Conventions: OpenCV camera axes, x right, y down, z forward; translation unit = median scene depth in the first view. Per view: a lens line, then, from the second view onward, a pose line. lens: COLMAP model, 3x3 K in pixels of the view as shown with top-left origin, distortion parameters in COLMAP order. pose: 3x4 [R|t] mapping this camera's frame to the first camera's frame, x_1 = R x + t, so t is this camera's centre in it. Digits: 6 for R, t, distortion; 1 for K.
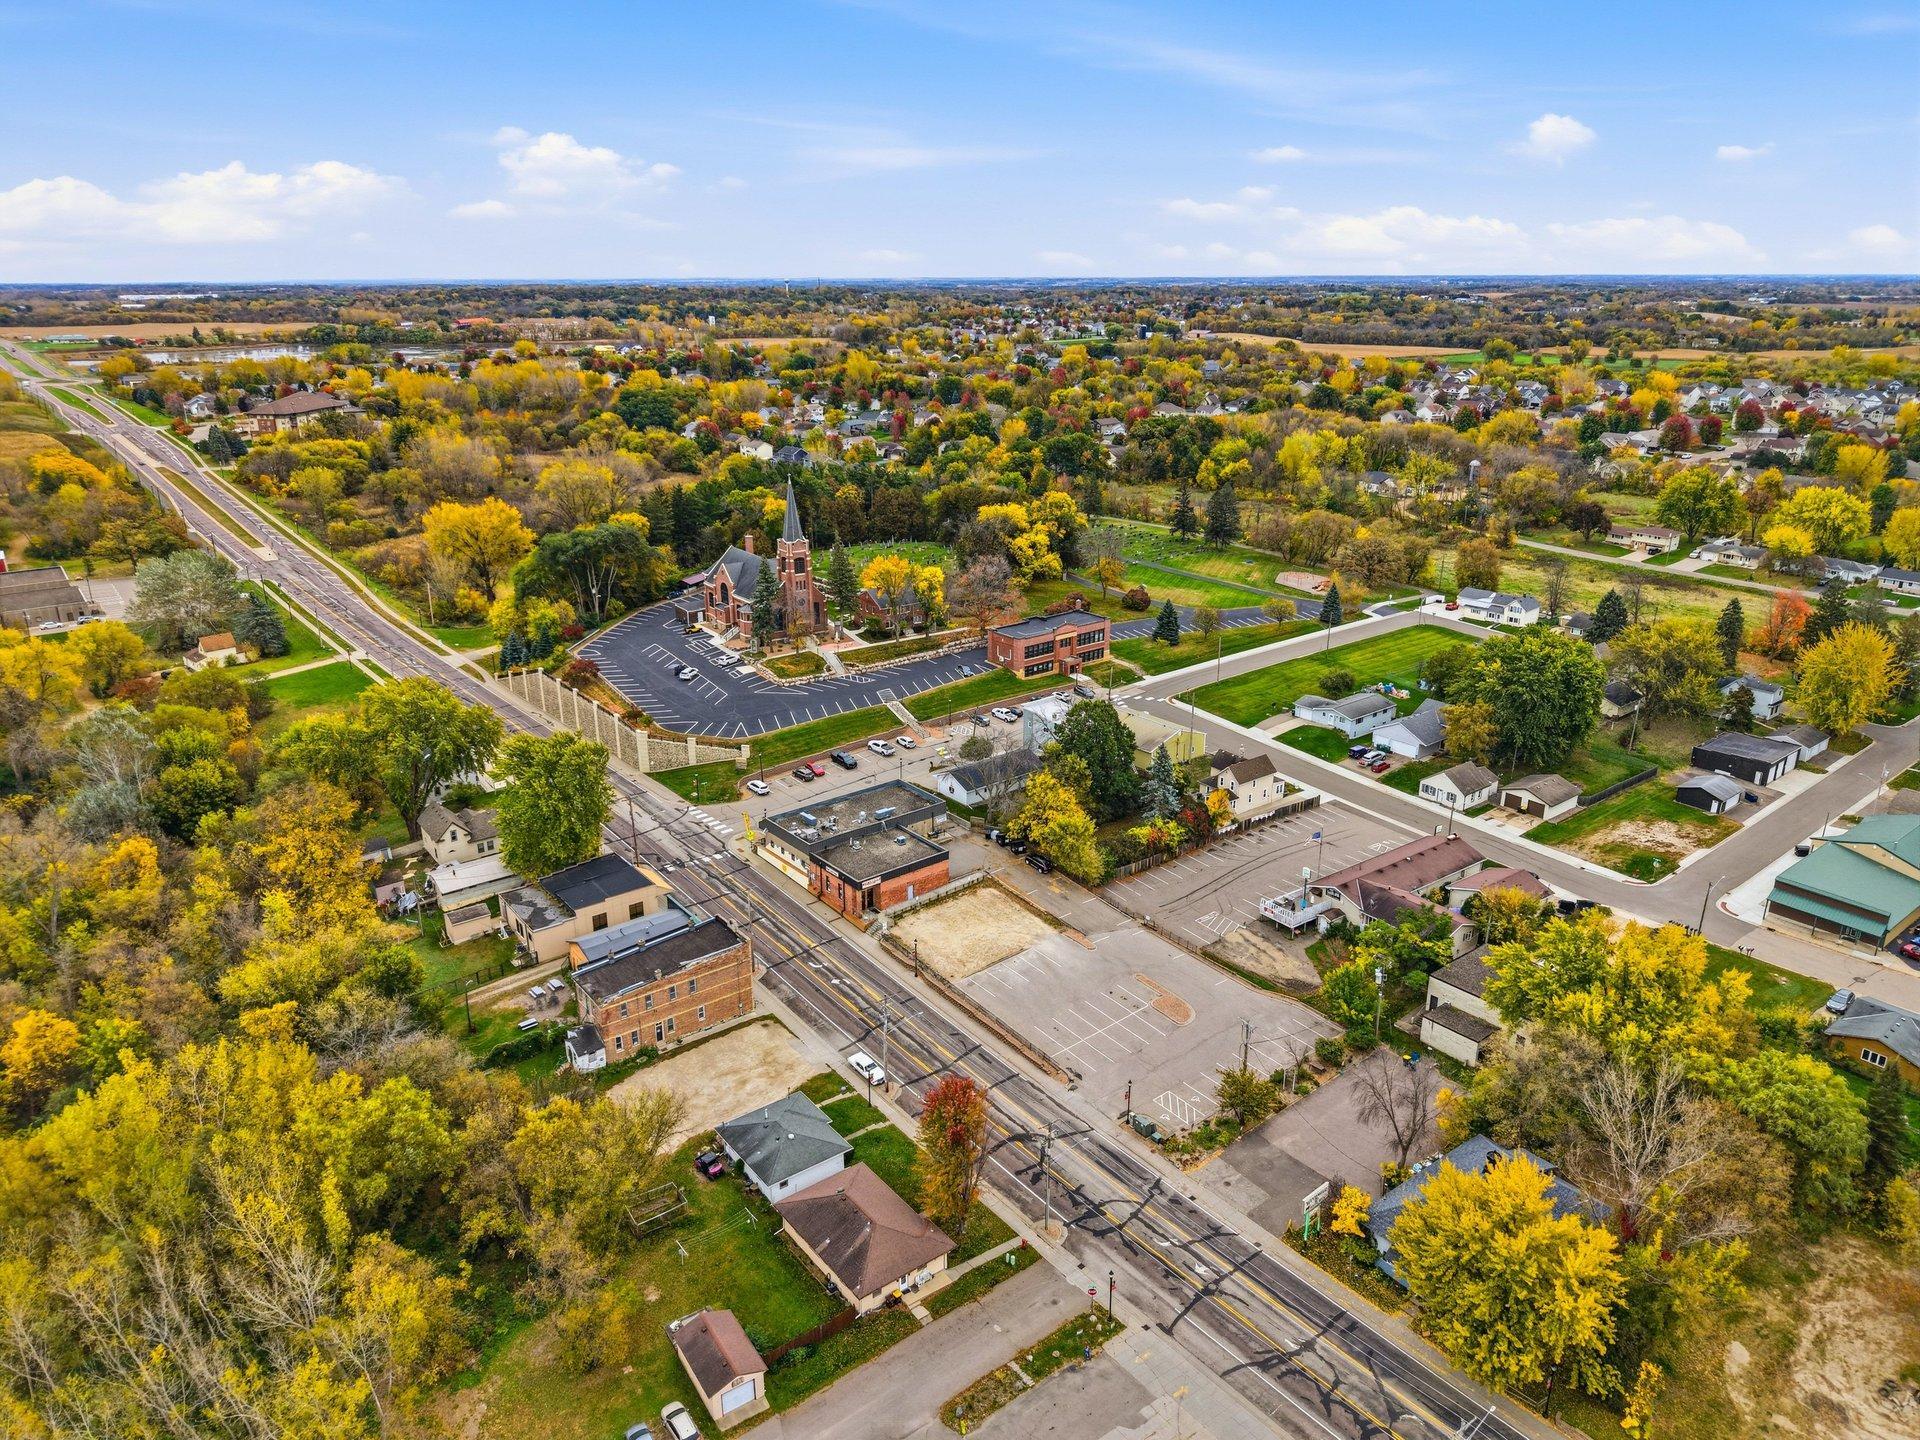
lens RADIAL K [[1277.5, 0, 964.5], [0, 1277.5, 722.3], [0, 0, 1]] dist [0.057326, -0.088351]
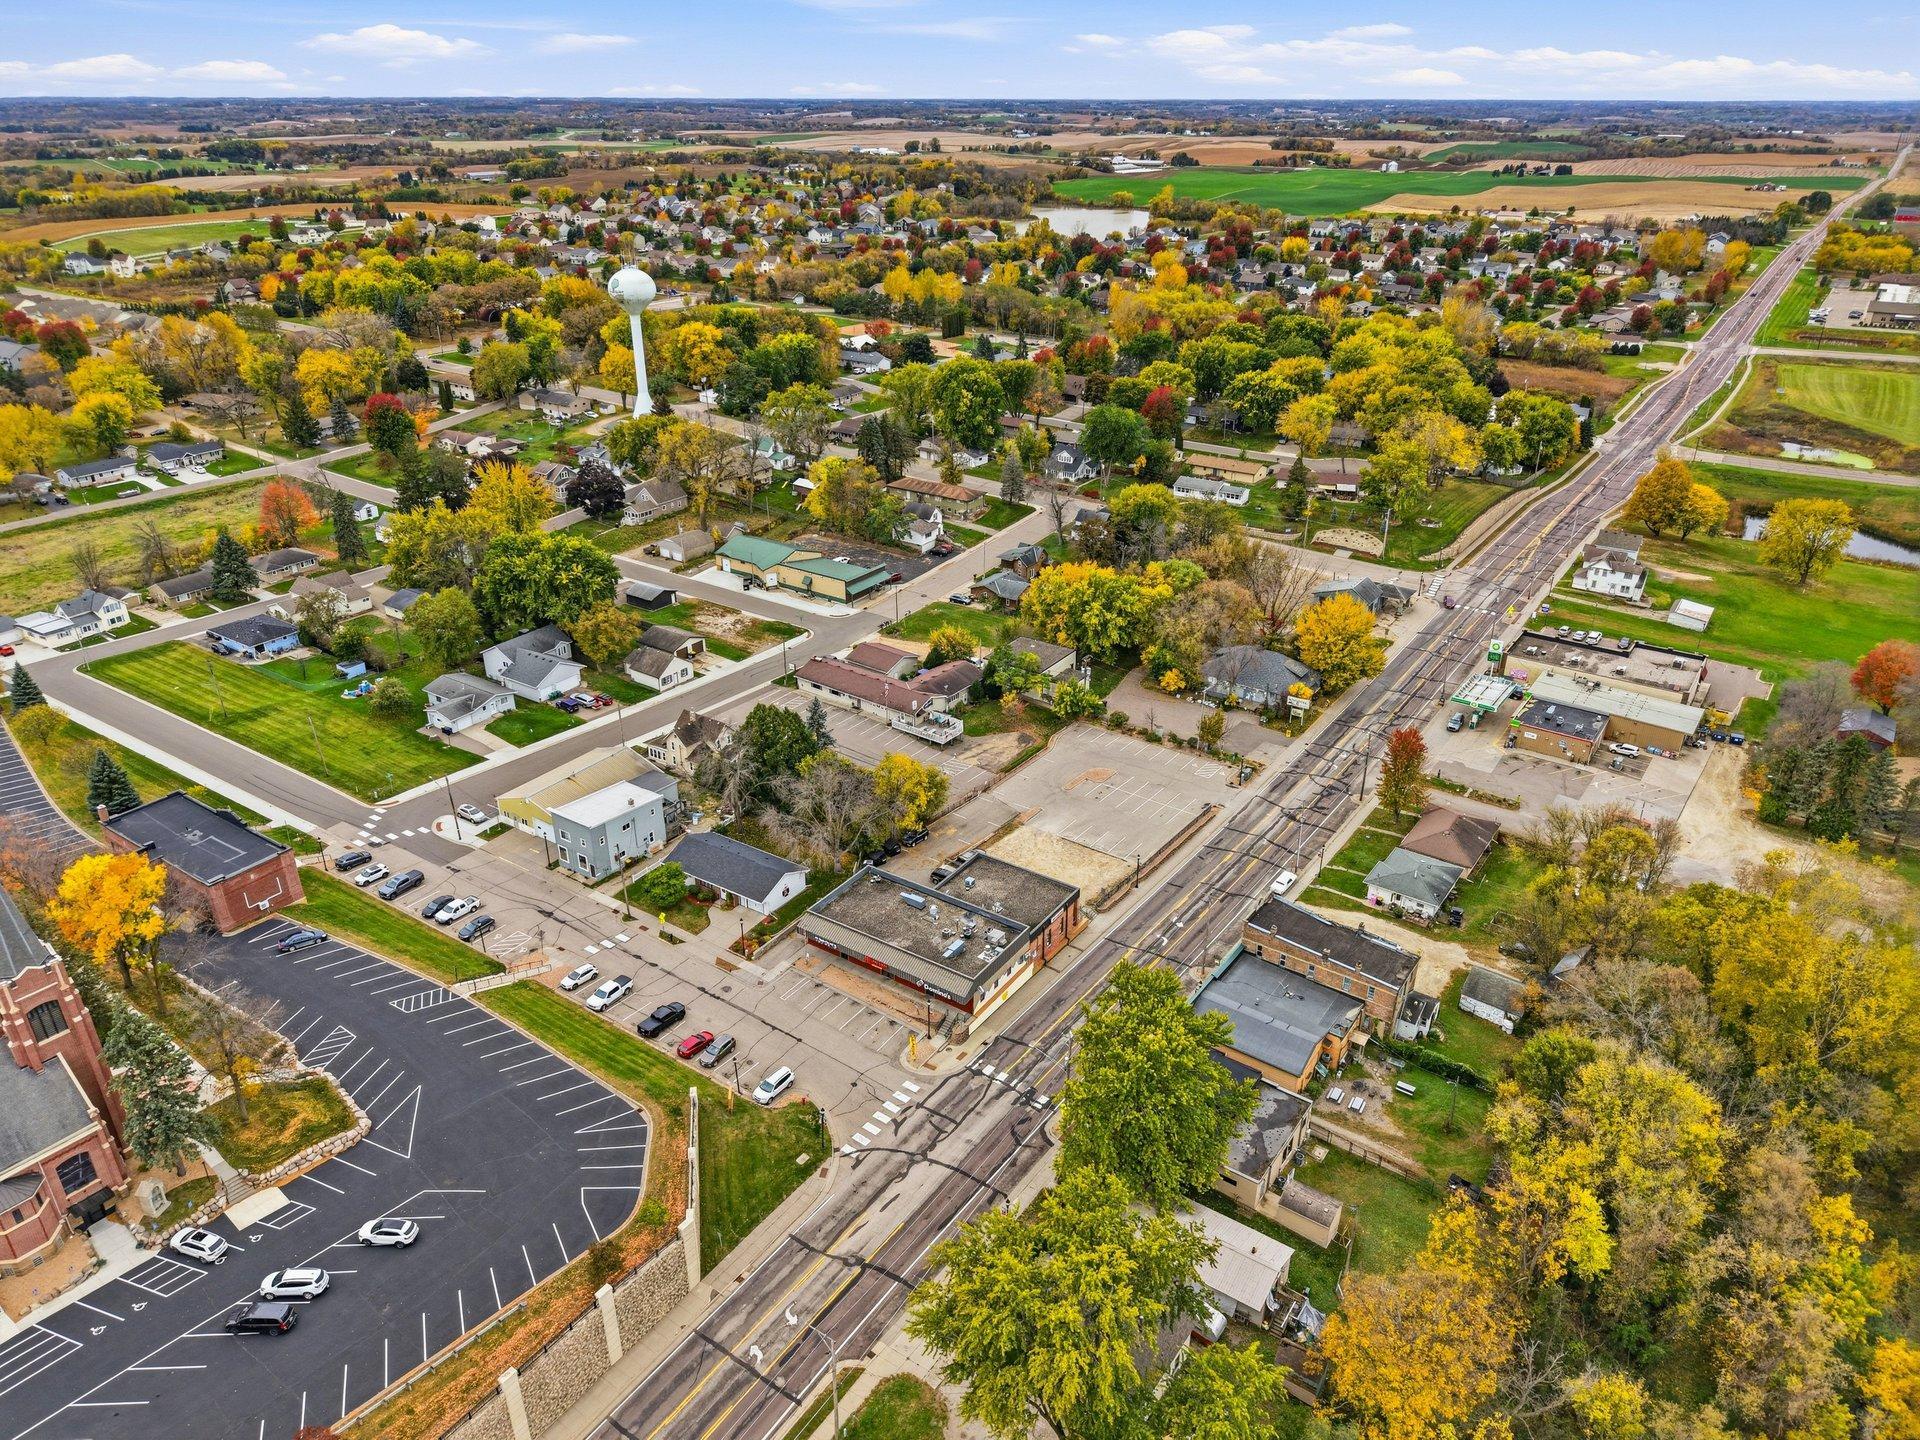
lens RADIAL K [[1285.8, 0, 960.0], [0, 1285.8, 720.0], [0, 0, 1]] dist [0.057799, -0.065579]
pose [[-0.296882, -0.412780, 0.861089, -0.663688], [0.315882, 0.808527, 0.496491, -0.382996], [-0.901155, 0.419402, -0.109647, 0.910869]]
